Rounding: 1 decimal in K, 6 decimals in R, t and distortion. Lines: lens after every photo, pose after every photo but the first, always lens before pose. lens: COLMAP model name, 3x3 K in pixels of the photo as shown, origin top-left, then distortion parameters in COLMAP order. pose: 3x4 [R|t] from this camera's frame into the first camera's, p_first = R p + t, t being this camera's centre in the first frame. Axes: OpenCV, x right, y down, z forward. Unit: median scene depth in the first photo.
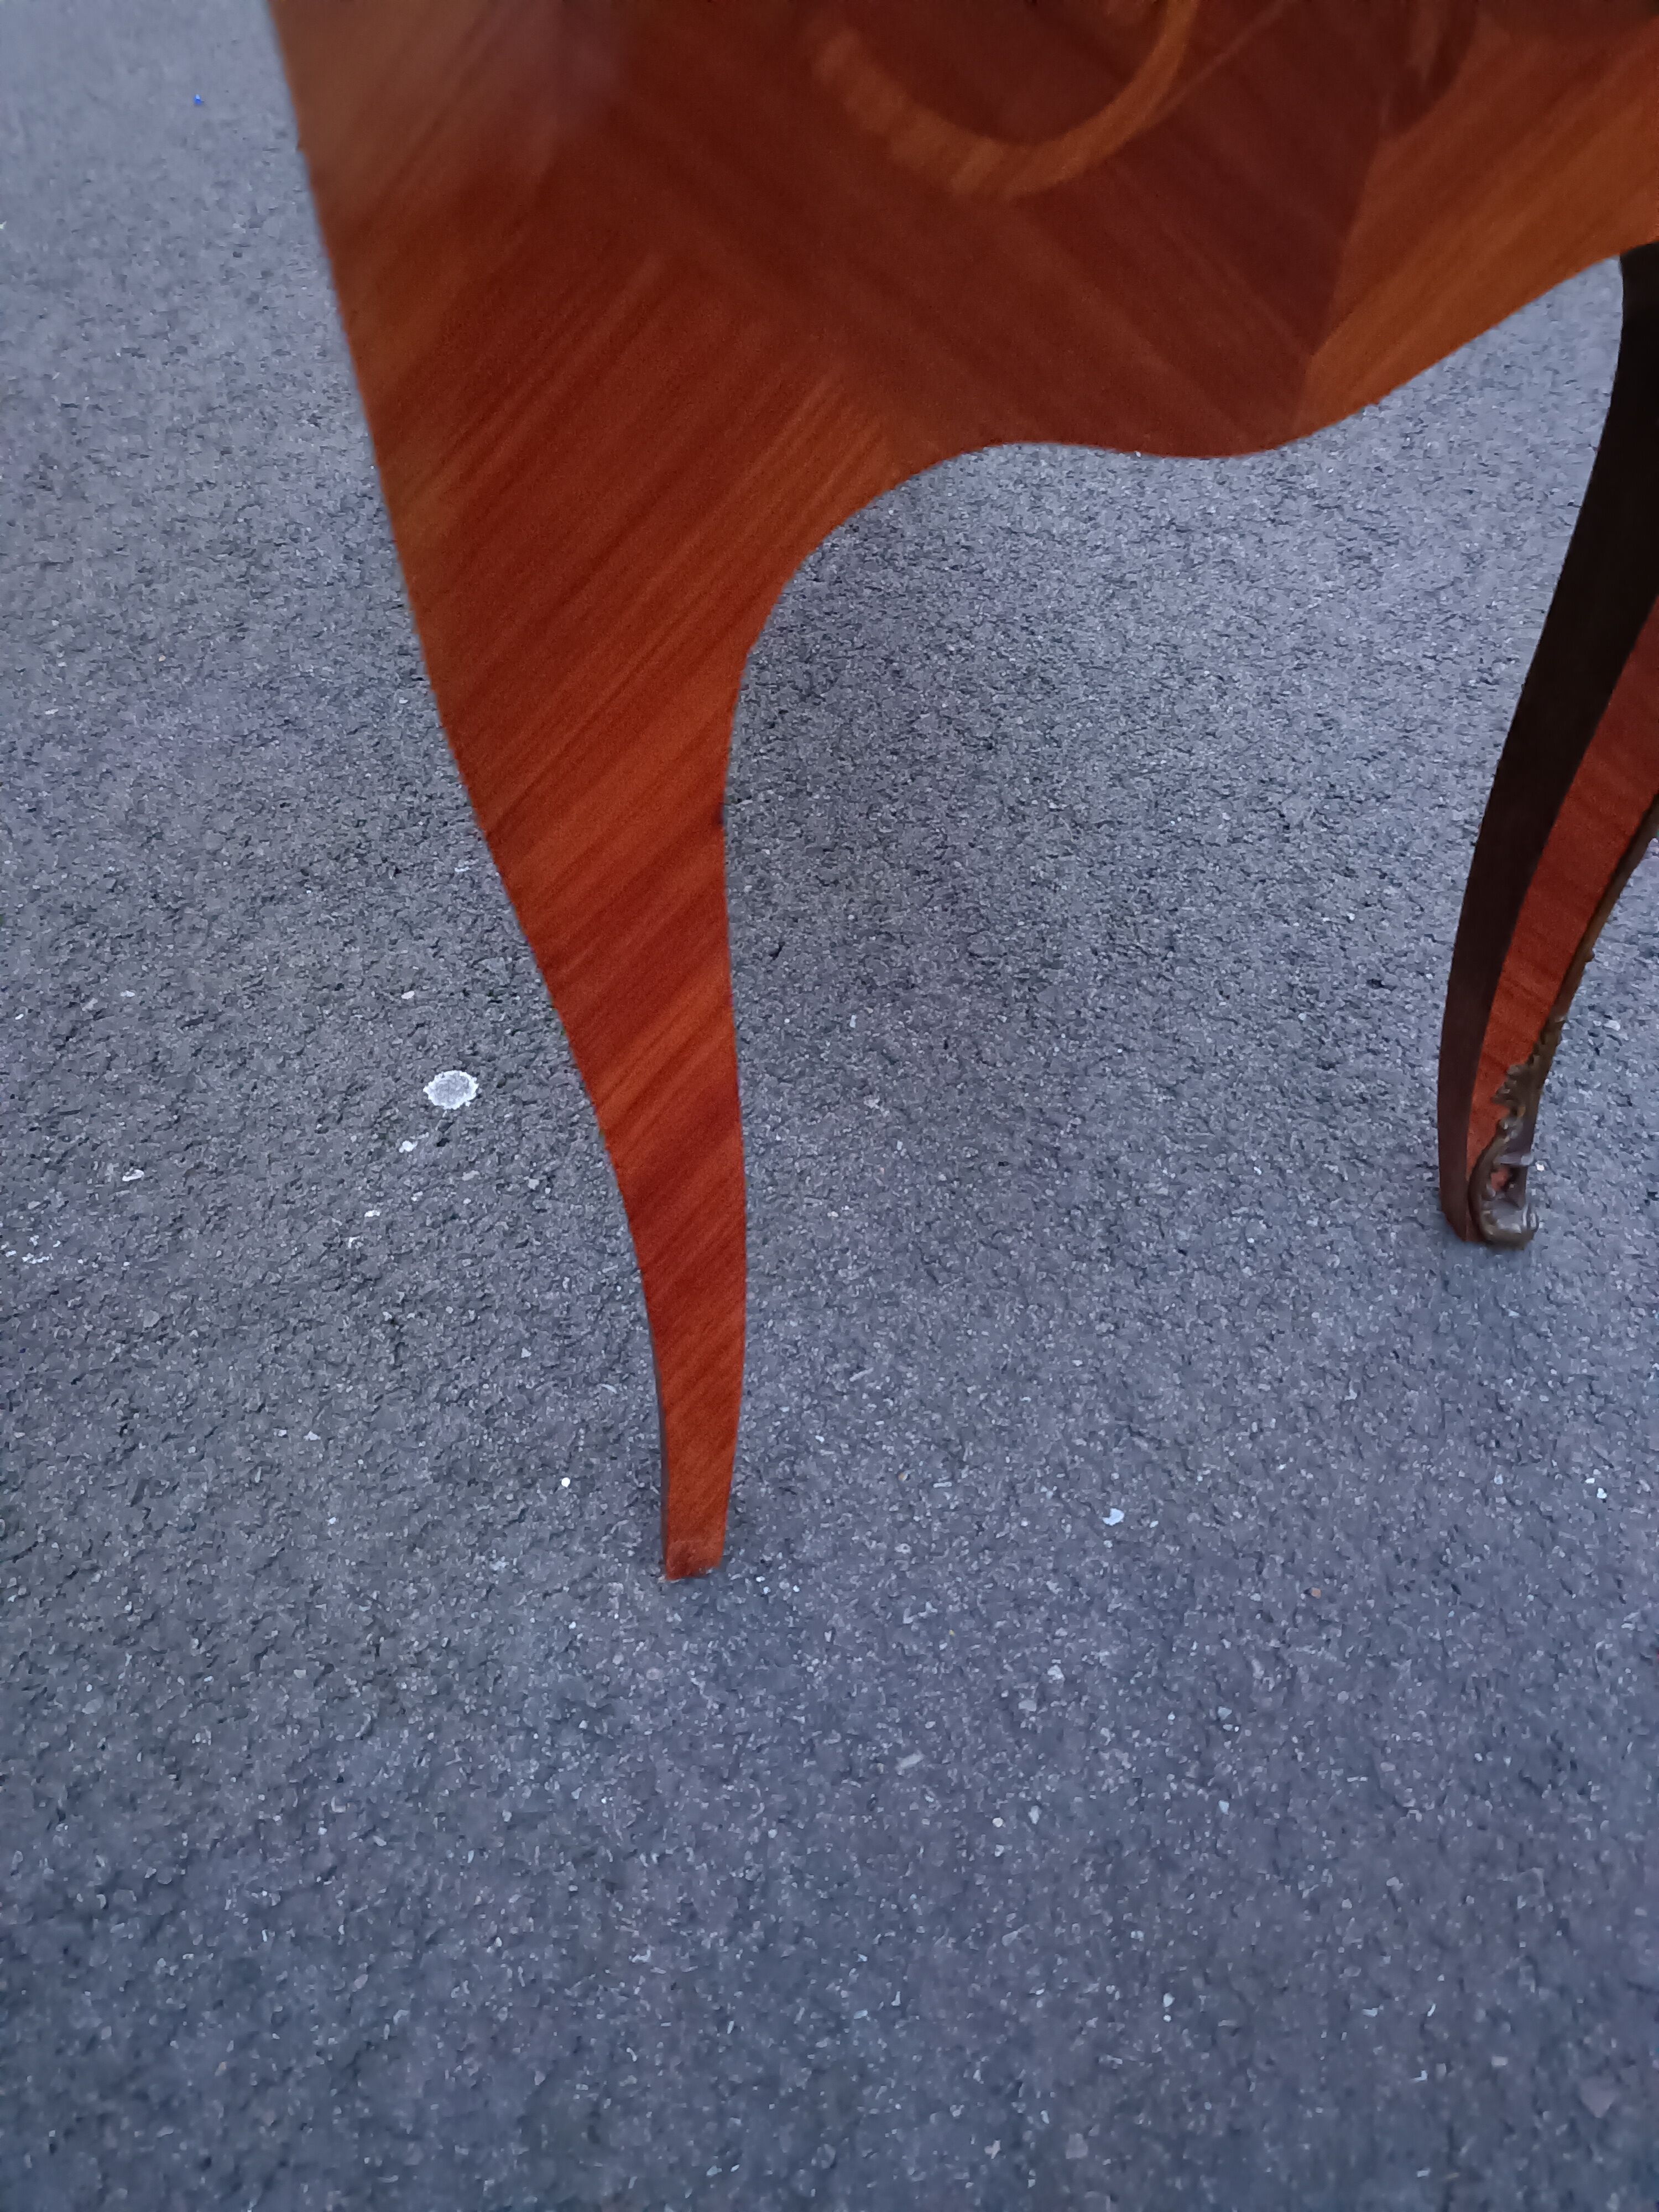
lens RADIAL K [[1670.8, 0, 840.5], [0, 1670.8, 1078.3], [0, 0, 1]] dist [0.025398, -0.017974]
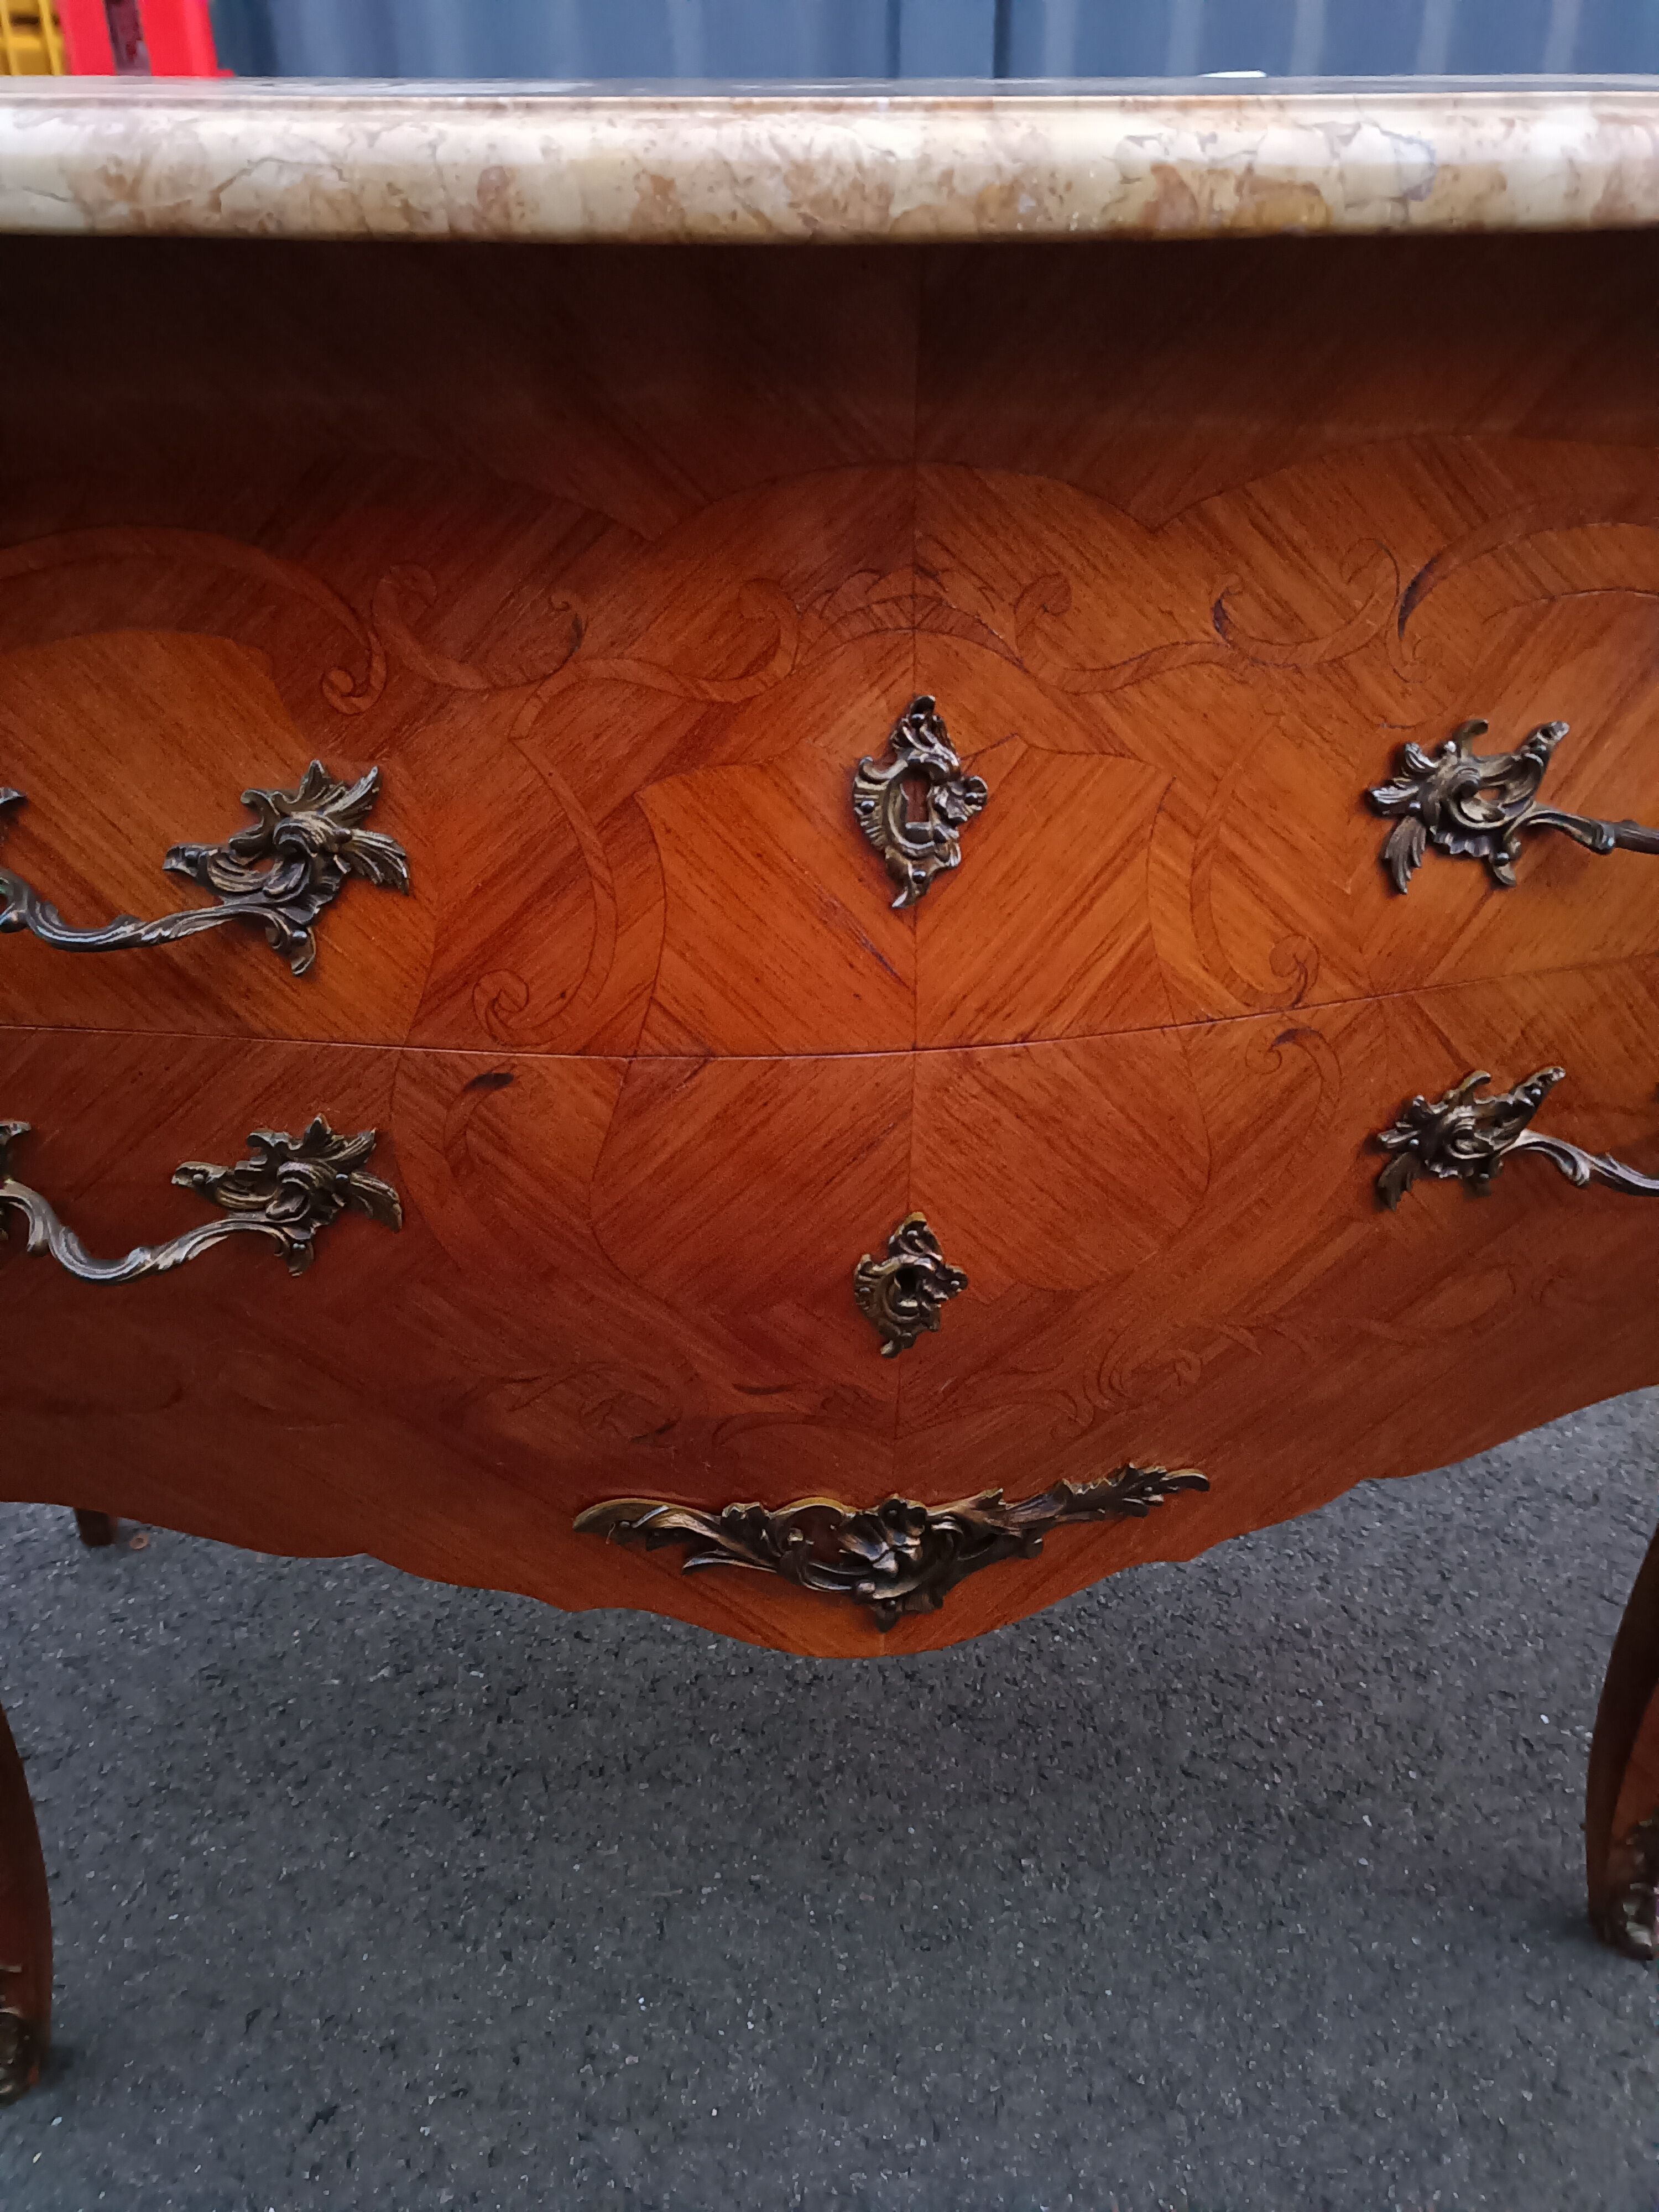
lens RADIAL K [[1670.8, 0, 825.7], [0, 1670.8, 1101.3], [0, 0, 1]] dist [0.025398, -0.017974]
pose [[-0.180825, 0.540855, -0.821449, 0.723058], [-0.697669, 0.518159, 0.494742, -1.008337], [0.693224, 0.662561, 0.283642, 0.512665]]
